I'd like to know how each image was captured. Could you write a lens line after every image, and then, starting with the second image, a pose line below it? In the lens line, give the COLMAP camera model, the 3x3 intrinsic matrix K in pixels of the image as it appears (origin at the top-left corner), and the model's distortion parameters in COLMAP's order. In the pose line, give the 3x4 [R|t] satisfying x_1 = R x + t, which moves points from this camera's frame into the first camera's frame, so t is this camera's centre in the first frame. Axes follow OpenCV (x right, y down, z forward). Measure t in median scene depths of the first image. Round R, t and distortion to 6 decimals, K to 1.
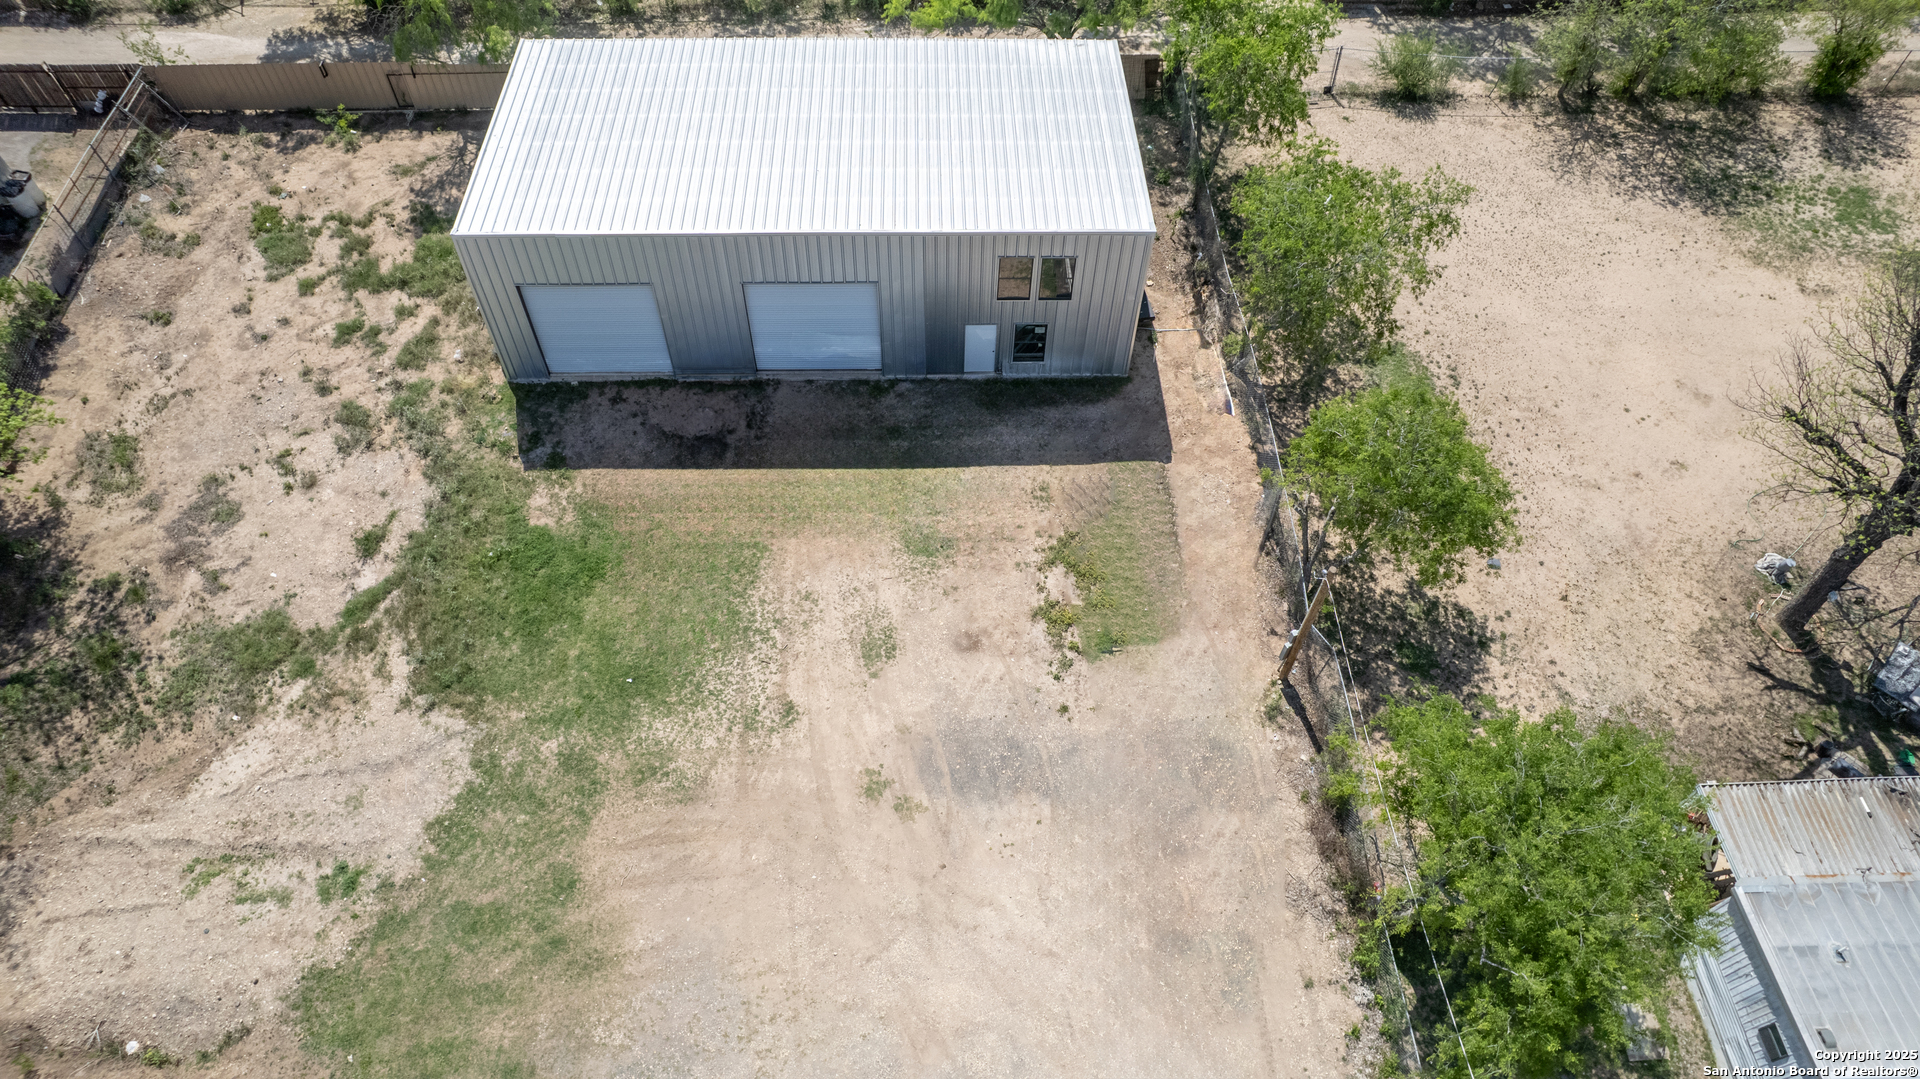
lens RADIAL K [[1235.4, 0, 969.2], [0, 1235.4, 549.7], [0, 0, 1]] dist [-0.076091, 0.062282]
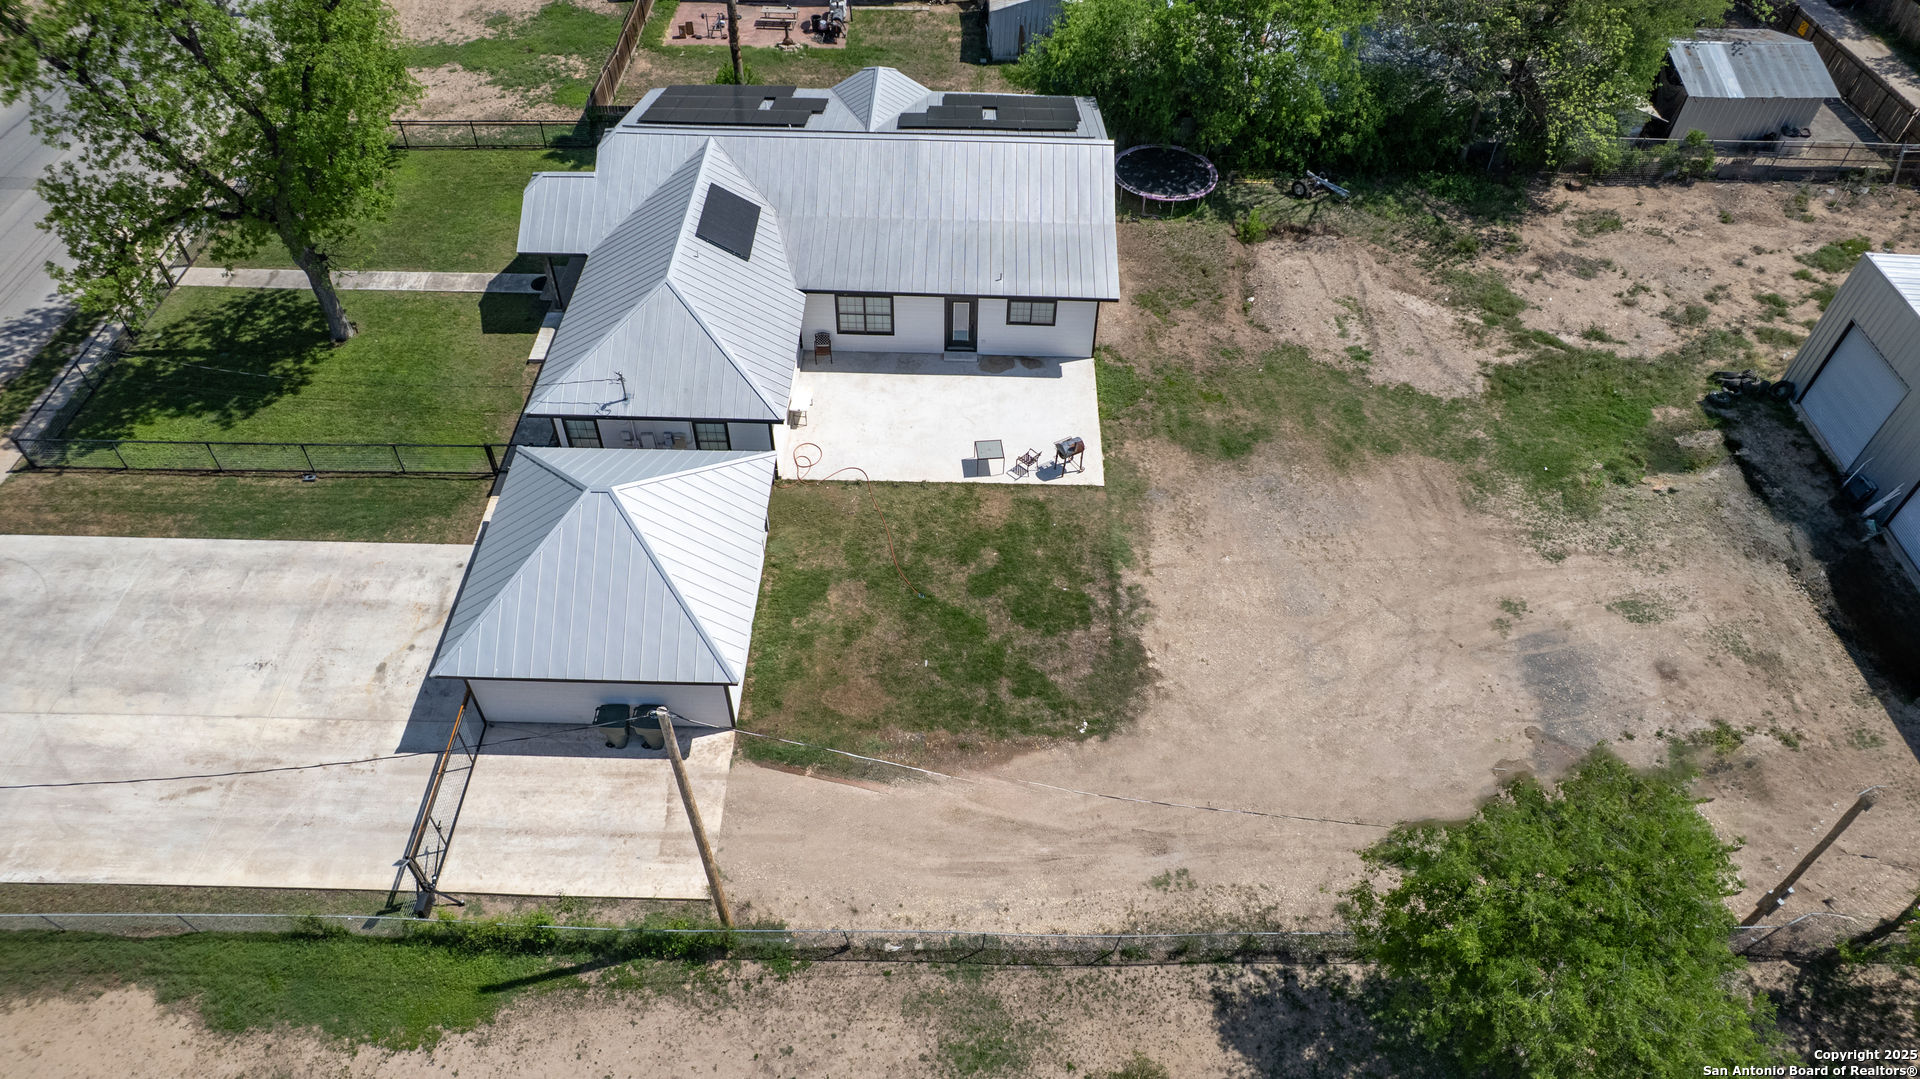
lens RADIAL K [[1235.4, 0, 957.8], [0, 1235.4, 526.3], [0, 0, 1]] dist [-0.076091, 0.062282]
pose [[-0.050591, 0.705666, -0.706736, 0.715200], [-0.826629, 0.367533, 0.426150, 0.089834], [0.560468, 0.605768, 0.564730, -0.076936]]
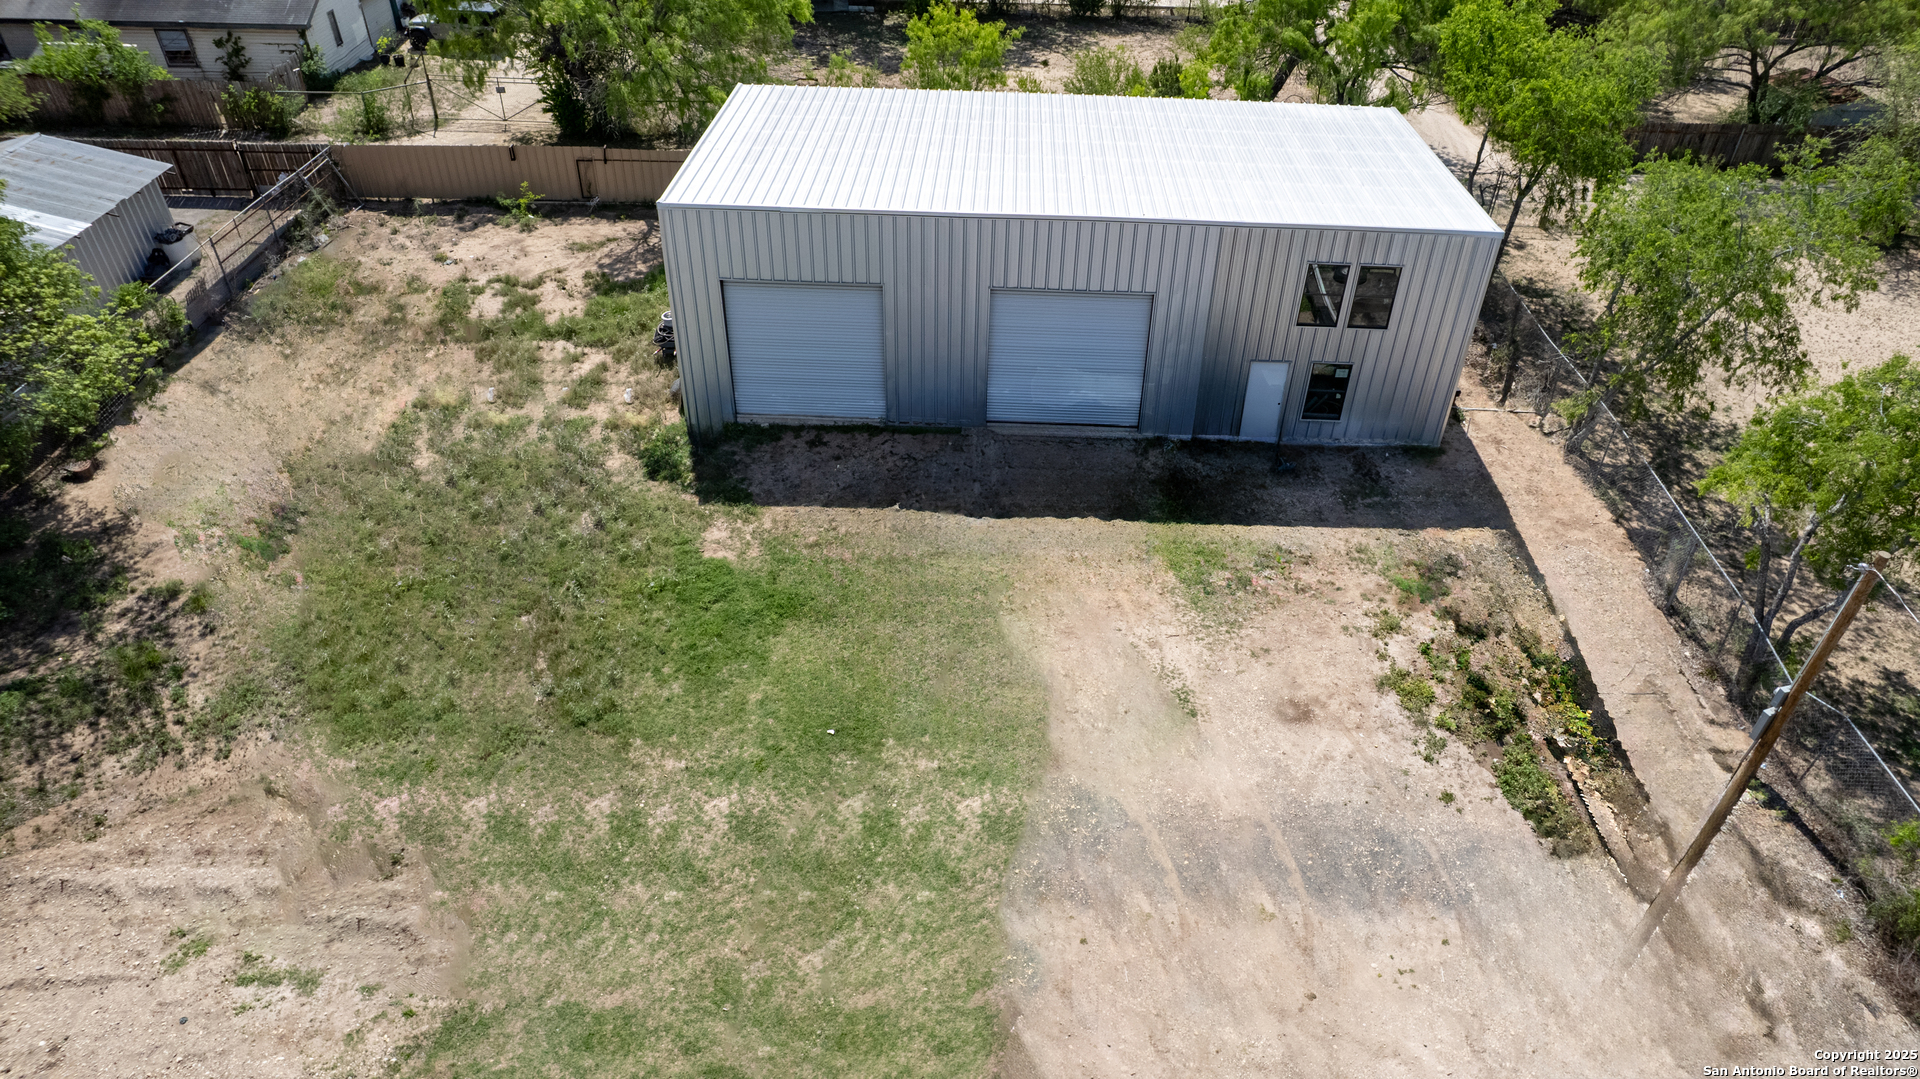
lens RADIAL K [[1235.4, 0, 965.6], [0, 1235.4, 542.6], [0, 0, 1]] dist [-0.076091, 0.062282]
pose [[0.997494, 0.038498, -0.059358, -0.152716], [-0.054387, 0.953853, -0.295309, 0.200539], [0.045250, 0.297797, 0.953556, 0.269913]]
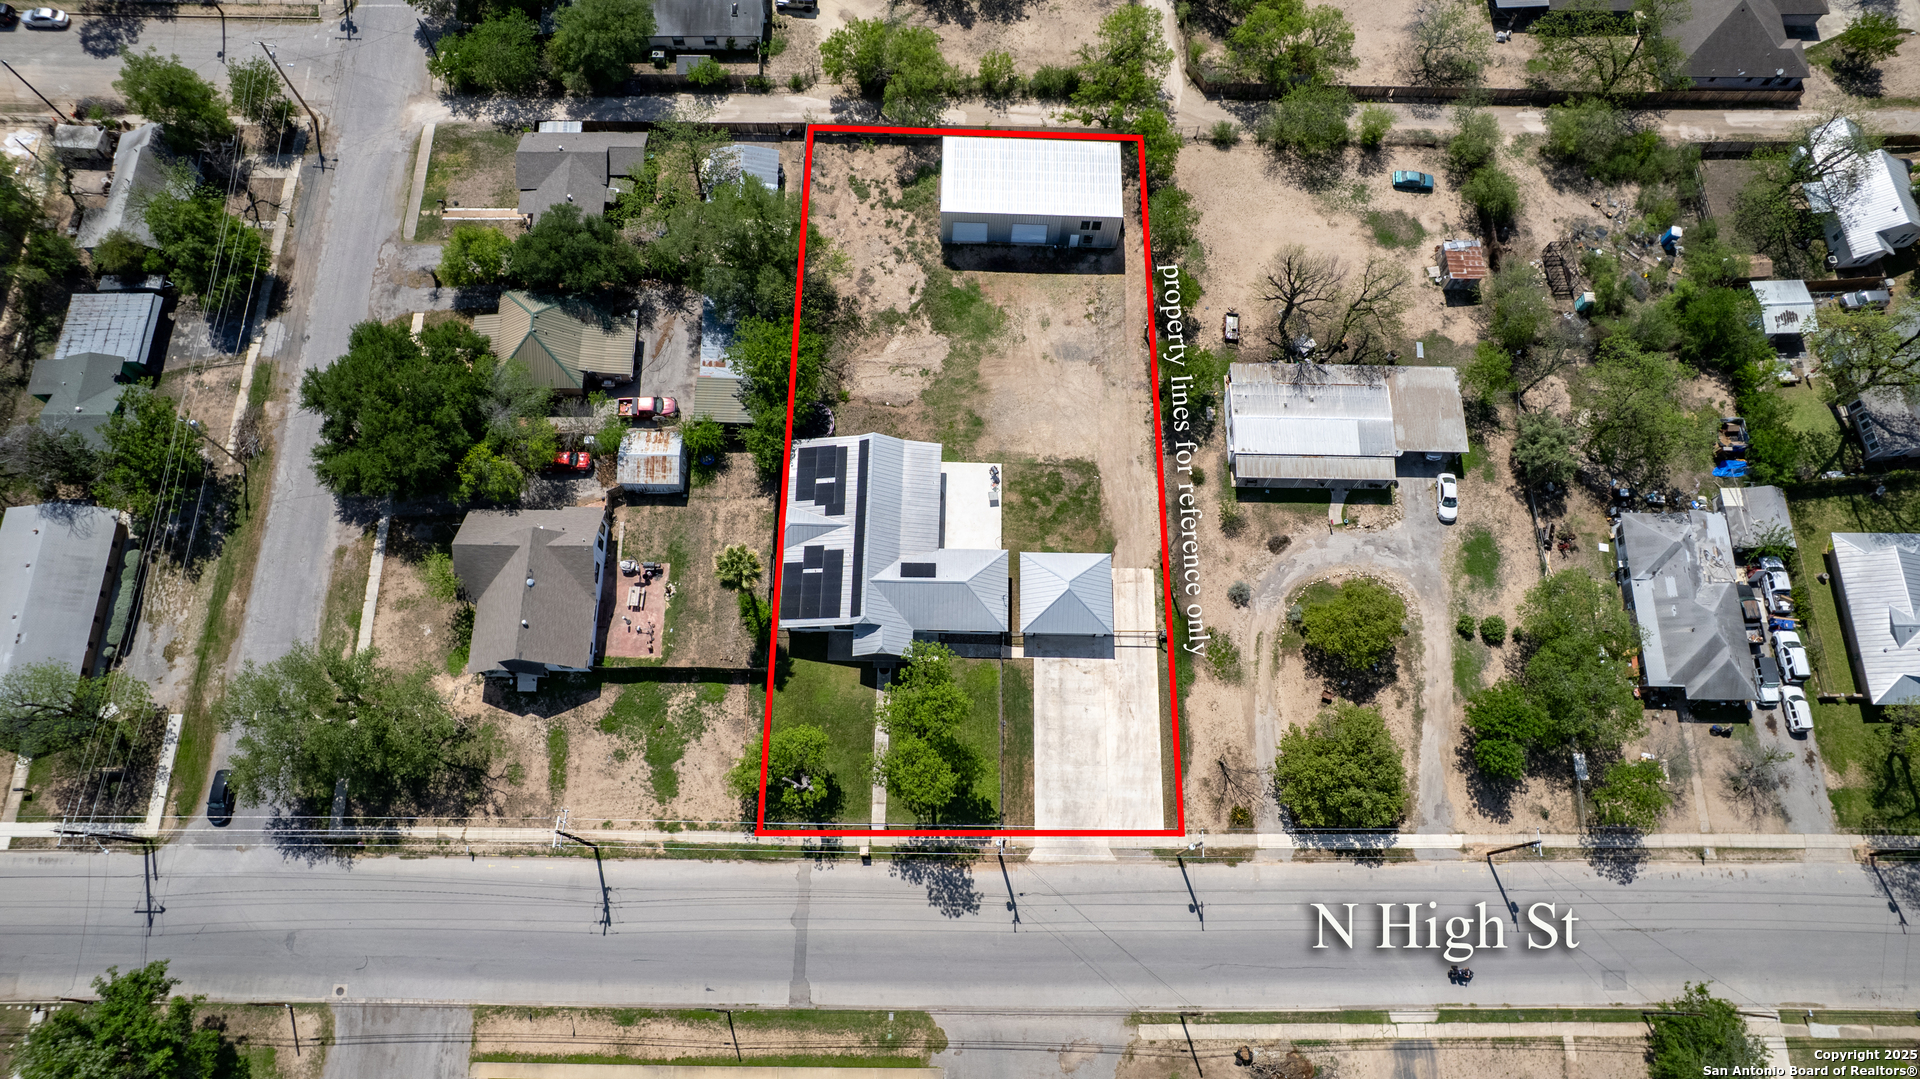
lens RADIAL K [[1235.4, 0, 956.4], [0, 1235.4, 540.8], [0, 0, 1]] dist [-0.076091, 0.062282]
pose [[0.998267, 0.048029, -0.033999, -0.189008], [-0.037144, 0.962431, 0.268972, -0.301449], [0.045640, -0.267243, 0.962548, -3.009233]]
